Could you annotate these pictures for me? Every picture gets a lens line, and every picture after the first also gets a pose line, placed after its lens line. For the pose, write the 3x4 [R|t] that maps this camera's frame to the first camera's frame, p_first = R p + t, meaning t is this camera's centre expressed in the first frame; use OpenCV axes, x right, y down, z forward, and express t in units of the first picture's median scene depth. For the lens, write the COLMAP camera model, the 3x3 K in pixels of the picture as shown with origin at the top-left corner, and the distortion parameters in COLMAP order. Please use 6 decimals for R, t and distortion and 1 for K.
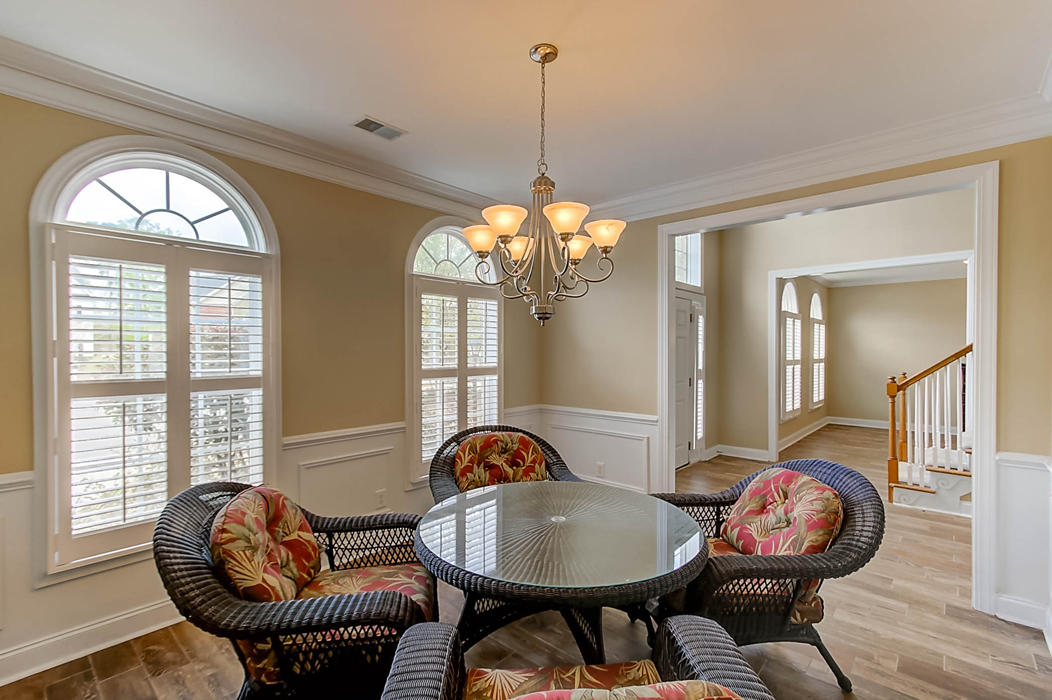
lens RADIAL K [[474.2, 0, 530.9], [0, 474.2, 352.9], [0, 0, 1]] dist [-0.001639, -0.000468]
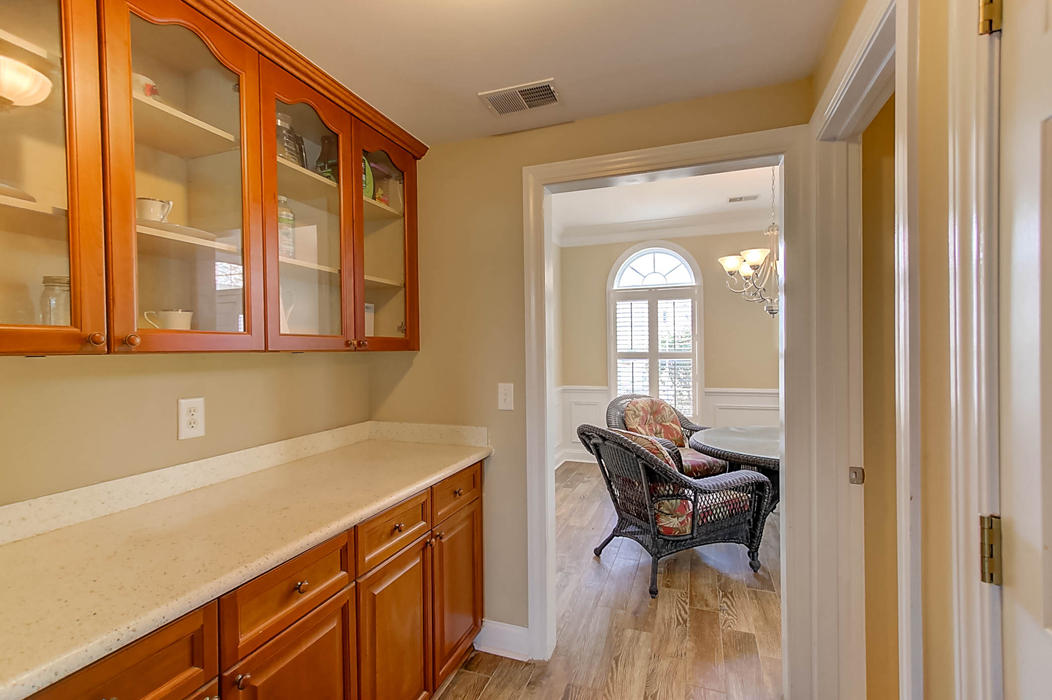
lens RADIAL K [[474.2, 0, 530.9], [0, 474.2, 352.9], [0, 0, 1]] dist [-0.001639, -0.000468]
pose [[0.369246, 0.005147, -0.929317, 1.059764], [0.002308, 0.999977, 0.006455, 0.042914], [0.929329, -0.004528, 0.369226, -0.305451]]
